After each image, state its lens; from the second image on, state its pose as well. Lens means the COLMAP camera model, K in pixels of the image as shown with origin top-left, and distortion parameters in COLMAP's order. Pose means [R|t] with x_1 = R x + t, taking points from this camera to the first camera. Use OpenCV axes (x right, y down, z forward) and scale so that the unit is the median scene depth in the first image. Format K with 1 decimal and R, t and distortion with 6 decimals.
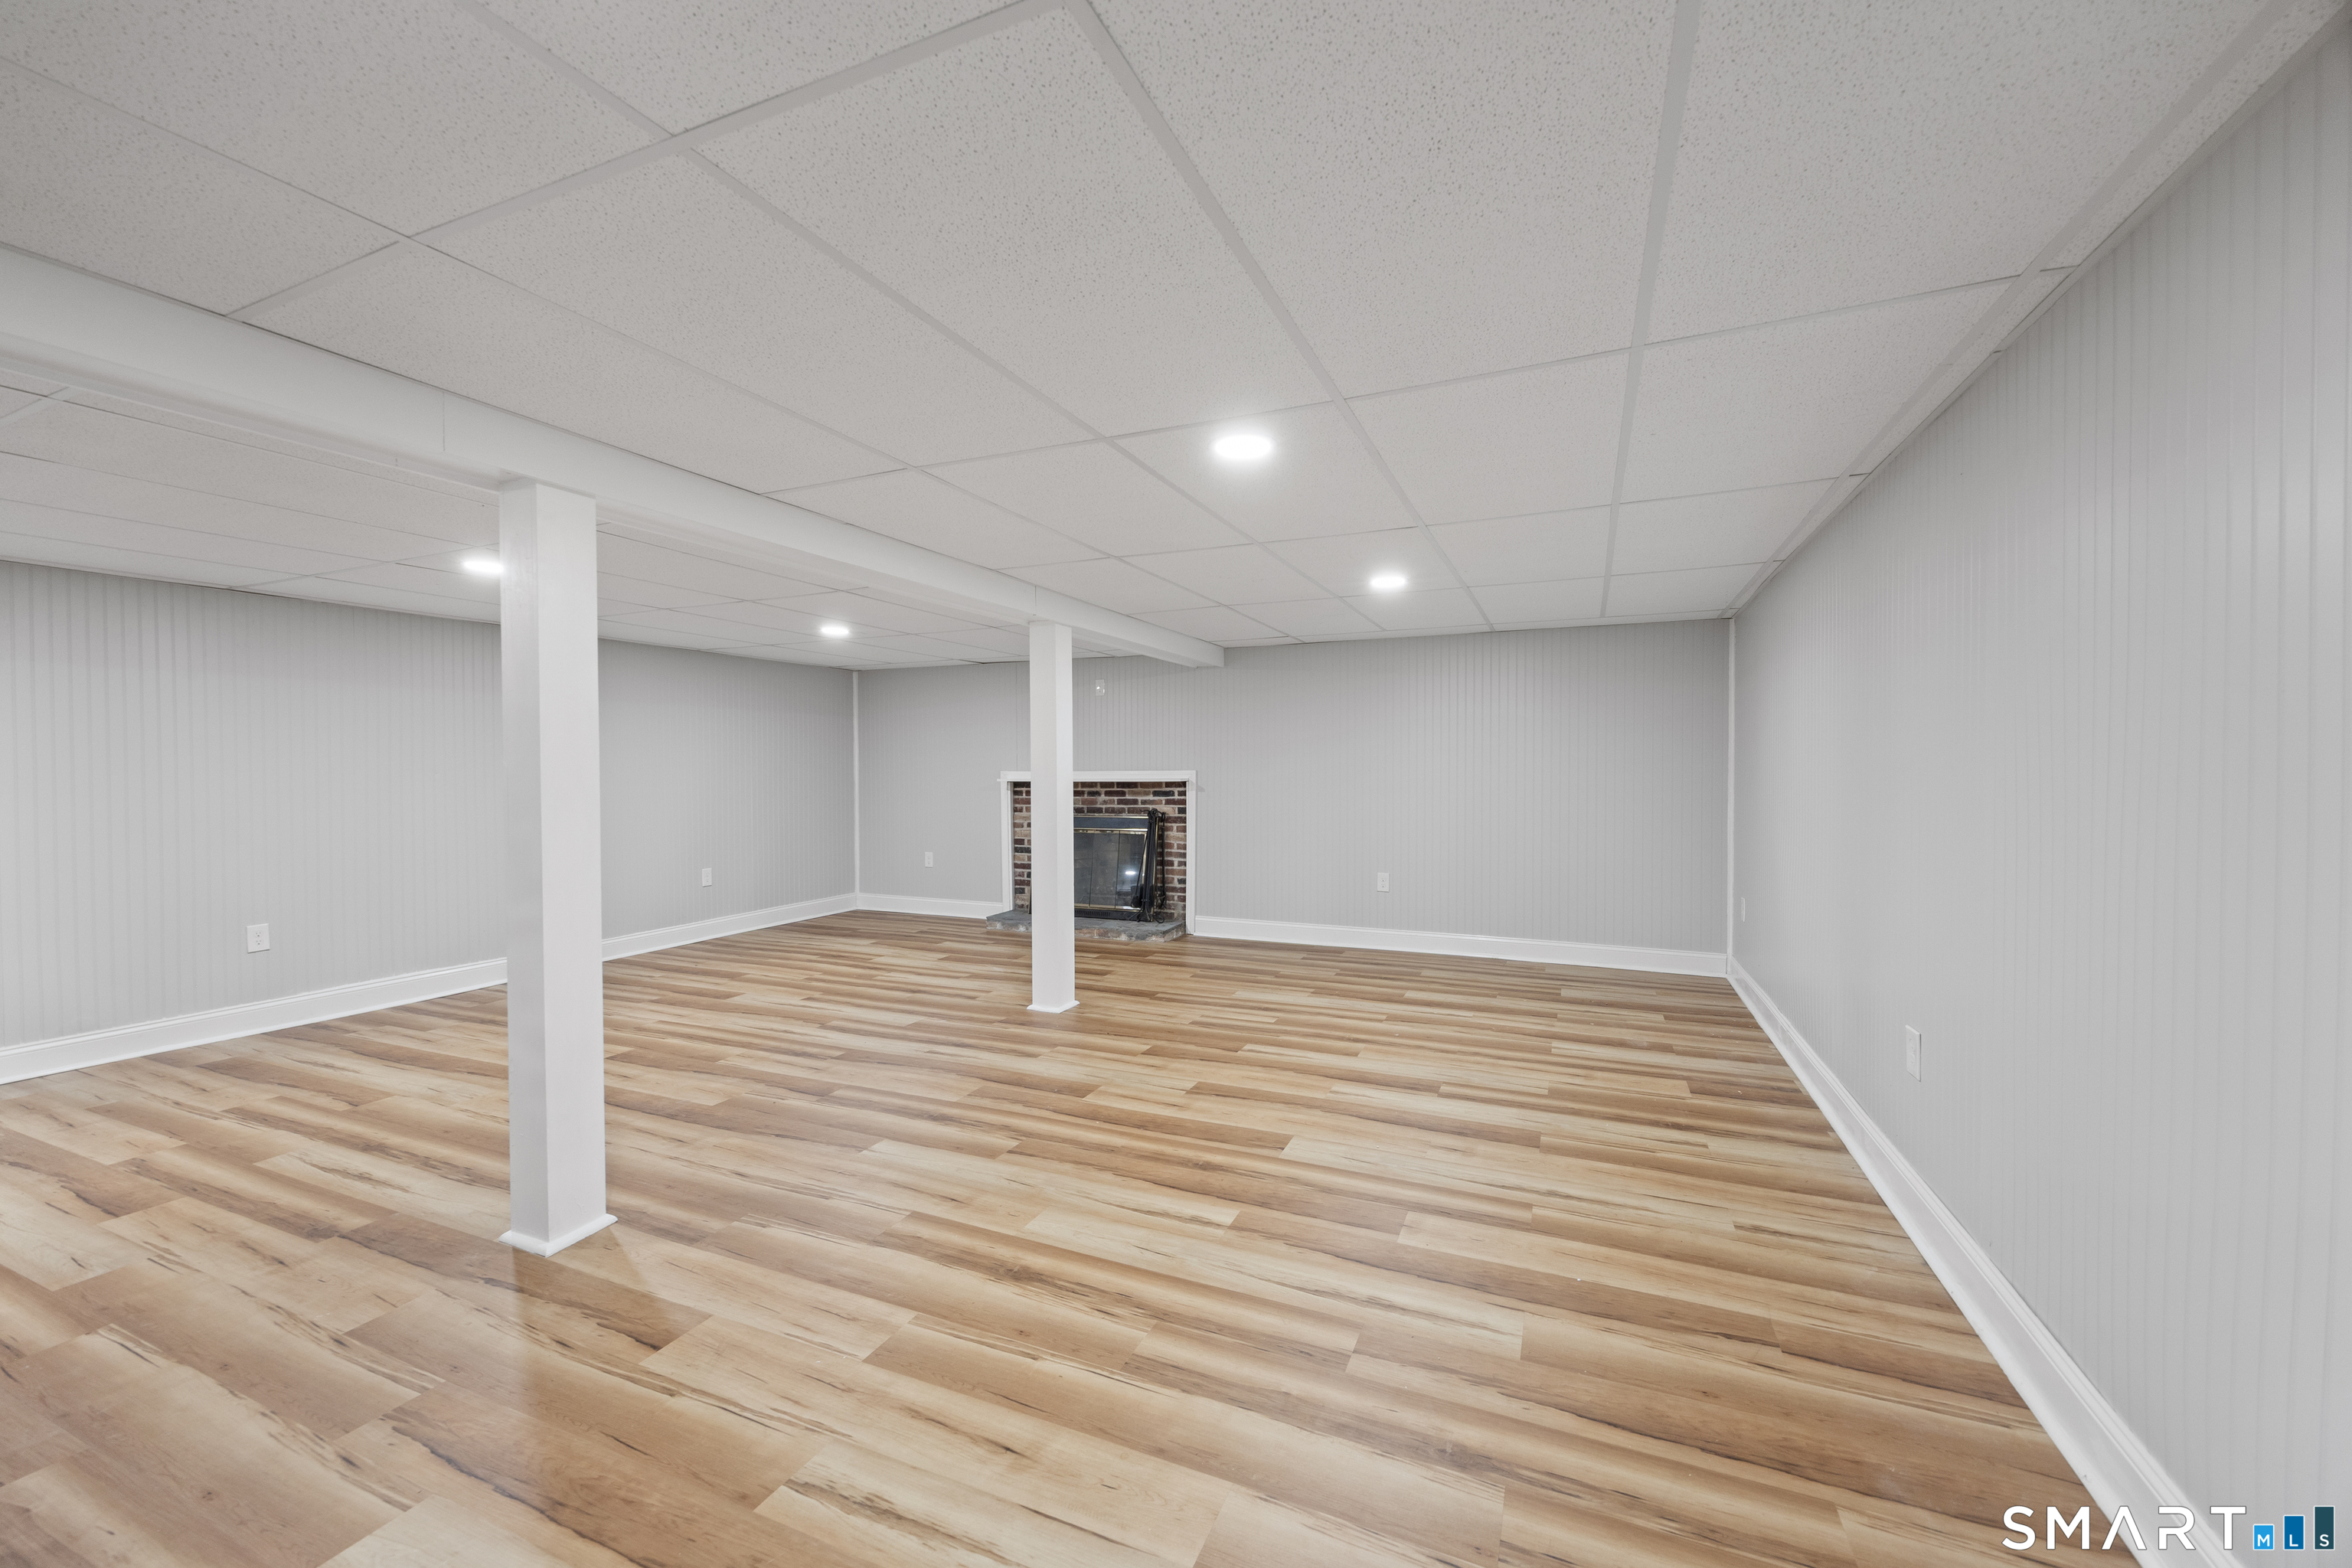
lens RADIAL K [[941.2, 0, 1189.0], [0, 941.2, 803.9], [0, 0, 1]] dist [-0.001823, -0.000763]
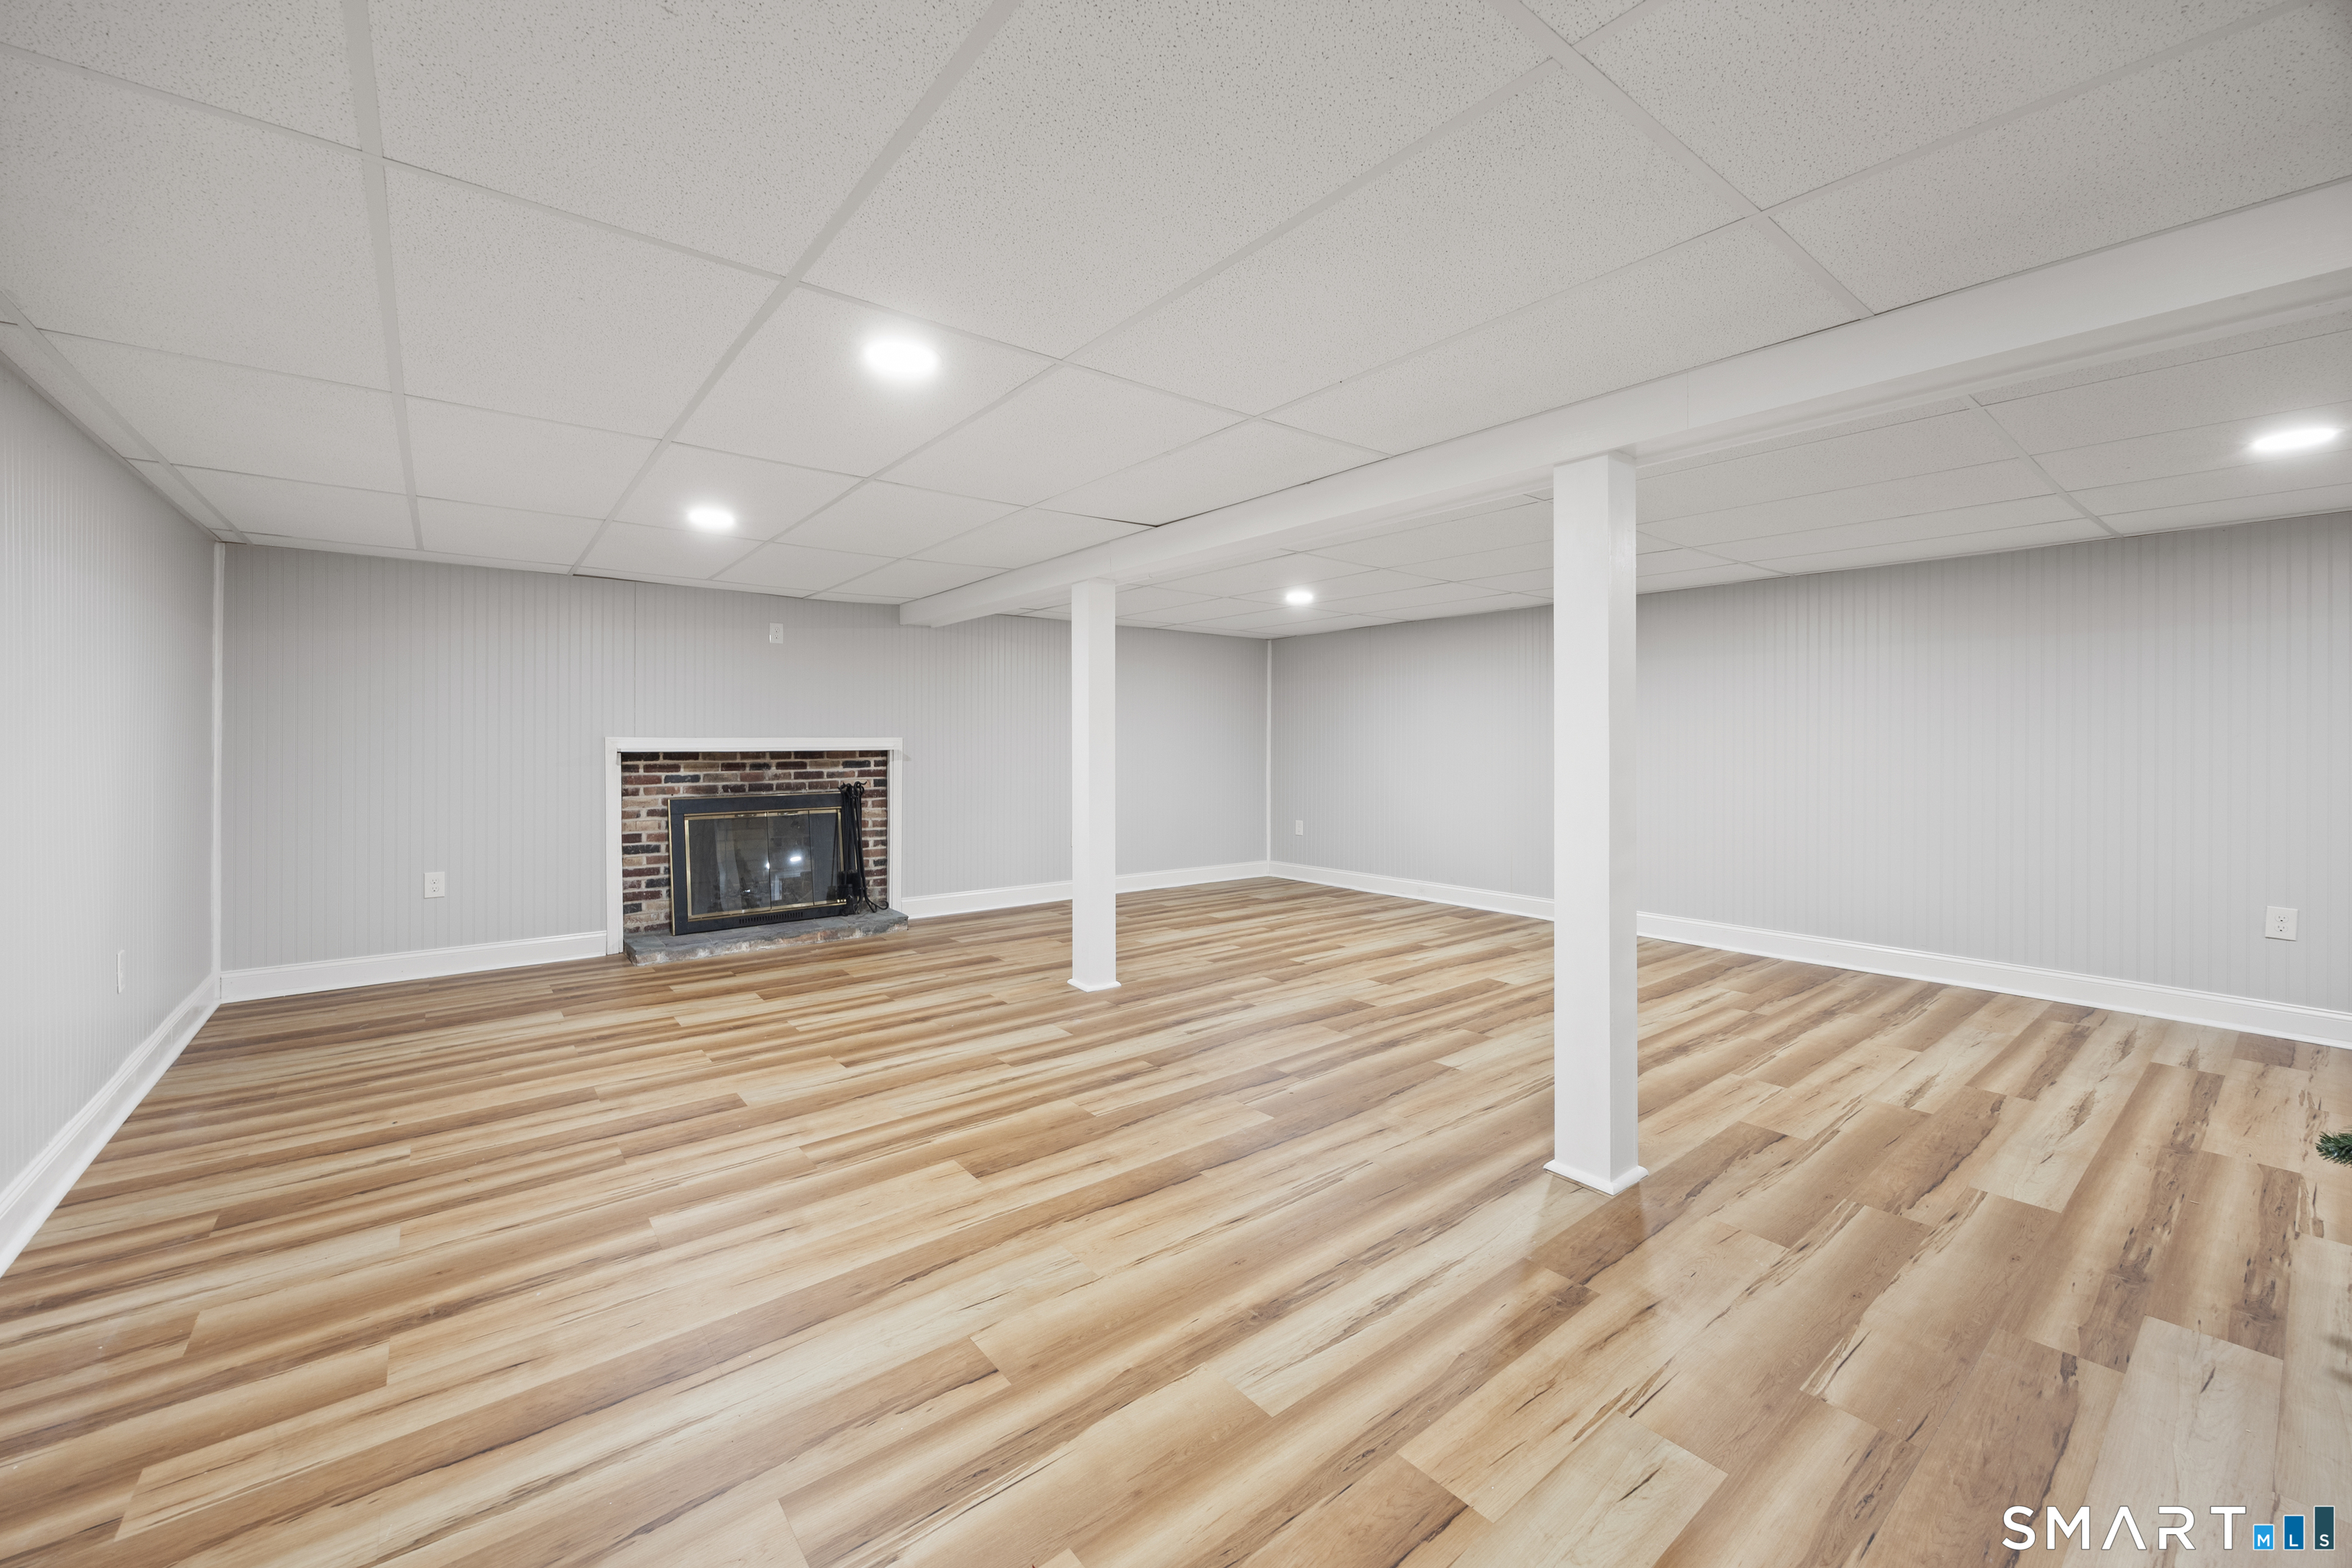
lens RADIAL K [[942.3, 0, 1180.5], [0, 942.3, 753.1], [0, 0, 1]] dist [0.000157, 0.000258]
pose [[0.453156, -0.007850, 0.891396, -0.683632], [0.031000, 0.999495, -0.006958, -0.006022], [-0.890892, 0.030787, 0.453171, 0.349372]]
